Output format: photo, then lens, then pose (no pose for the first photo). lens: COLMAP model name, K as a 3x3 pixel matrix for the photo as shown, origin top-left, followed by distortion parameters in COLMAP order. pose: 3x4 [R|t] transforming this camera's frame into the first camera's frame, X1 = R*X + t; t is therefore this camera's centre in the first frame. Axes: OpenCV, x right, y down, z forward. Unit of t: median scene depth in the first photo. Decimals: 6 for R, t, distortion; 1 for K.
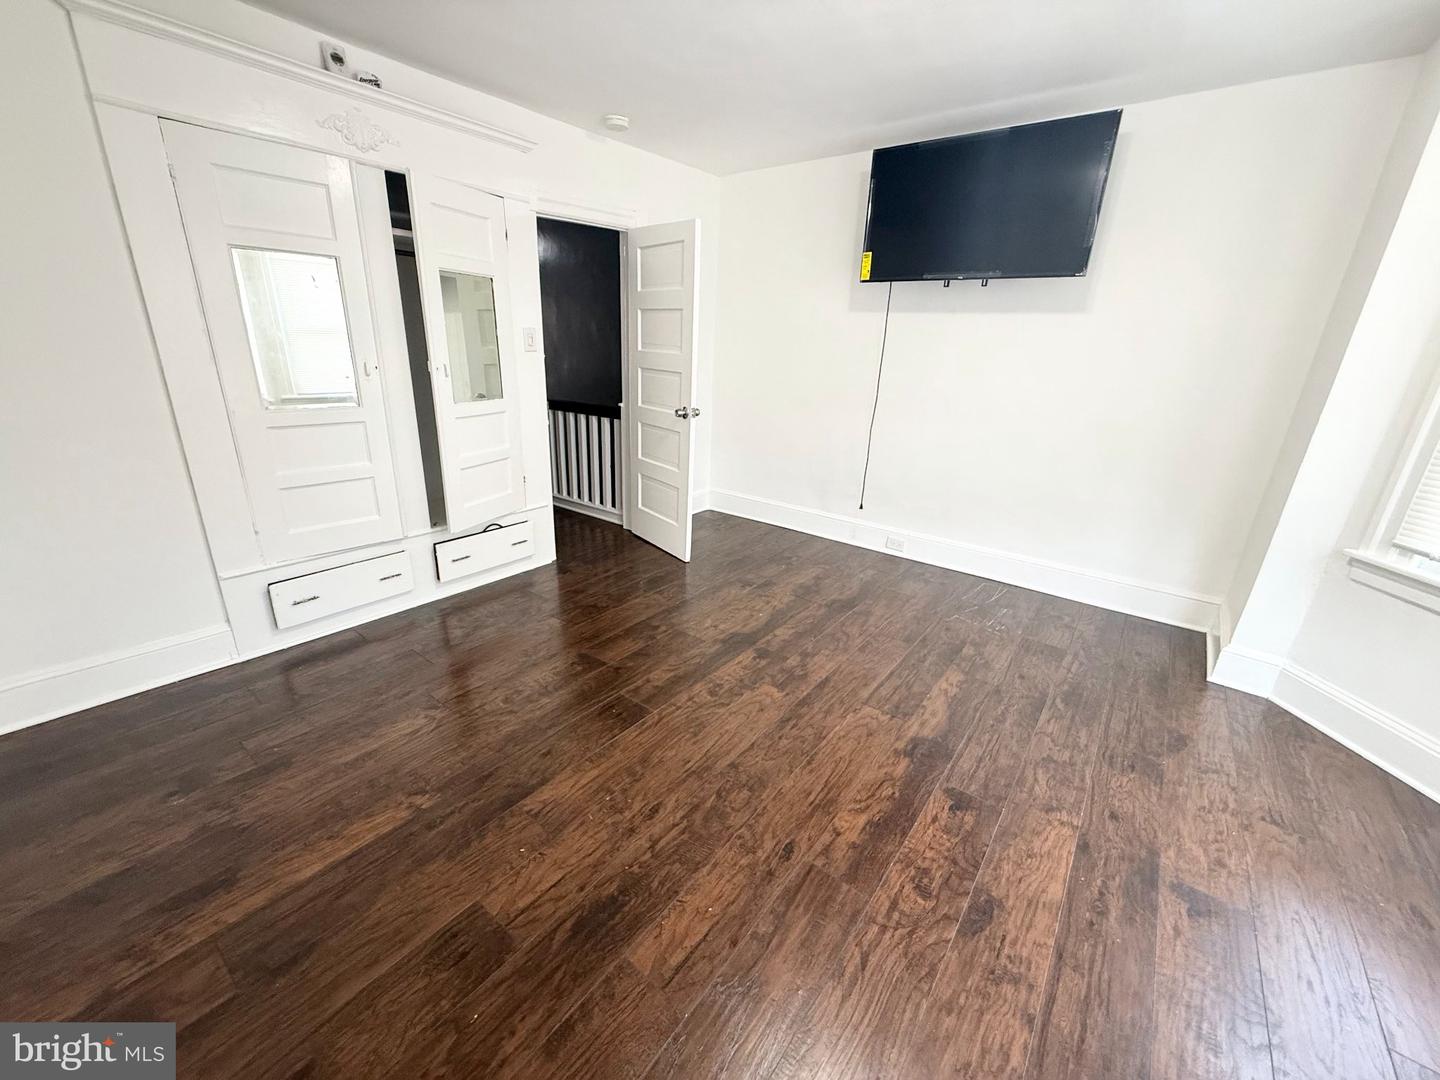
lens RADIAL K [[575.4, 0, 716.3], [0, 575.4, 539.1], [0, 0, 1]] dist [0.001549, -0.000340]
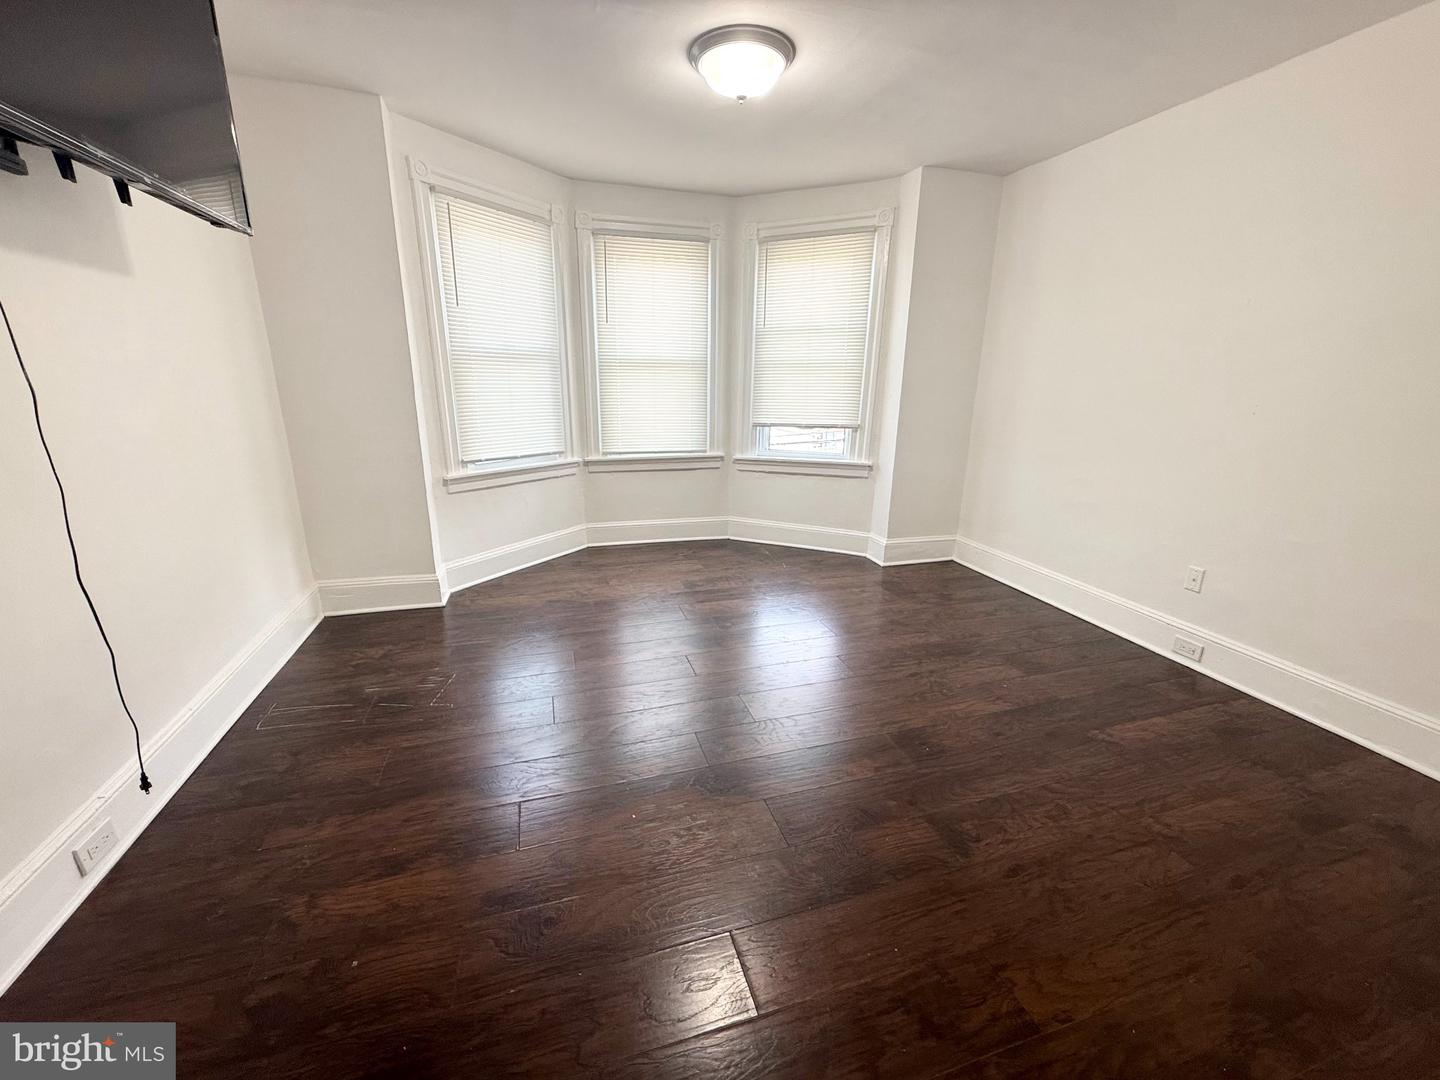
lens RADIAL K [[575.4, 0, 709.0], [0, 575.4, 542.0], [0, 0, 1]] dist [0.001549, -0.000340]
pose [[-0.810189, -0.207993, 0.548026, -0.418151], [0.154055, 0.826507, 0.541437, -0.681094], [-0.565562, 0.523092, -0.637585, 2.039264]]
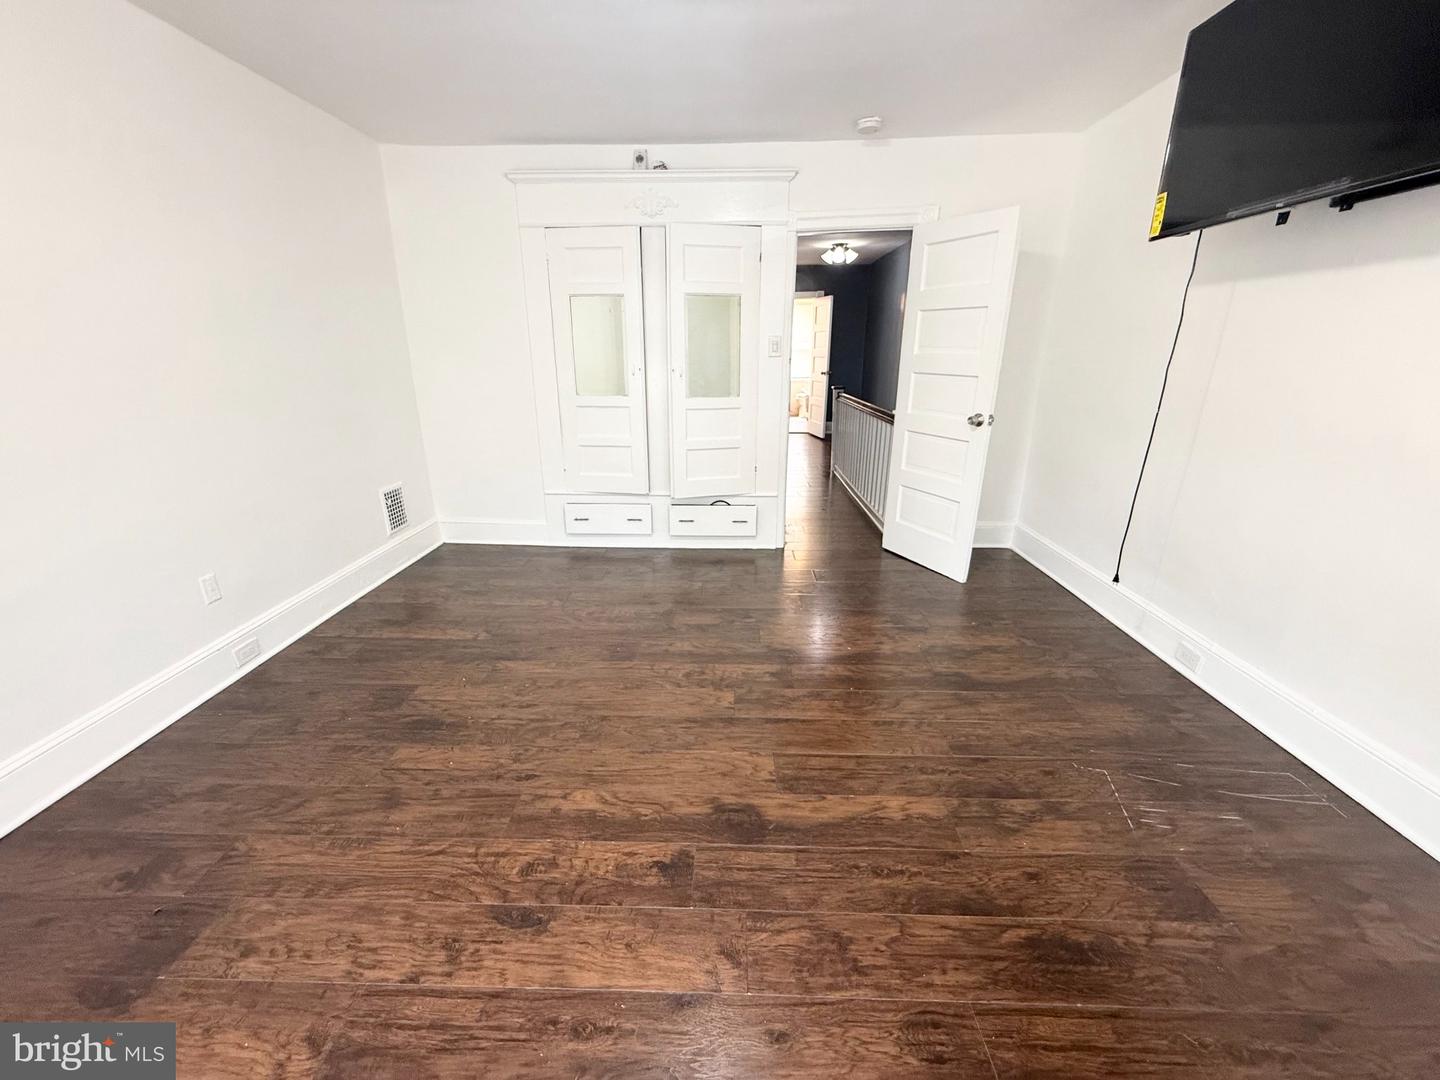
lens RADIAL K [[575.4, 0, 715.6], [0, 575.4, 539.9], [0, 0, 1]] dist [0.001549, -0.000340]
pose [[0.587887, 0.223169, -0.777550, 1.043207], [-0.242431, 0.965619, 0.093851, -0.105853], [0.771762, 0.133328, 0.621778, 0.472536]]
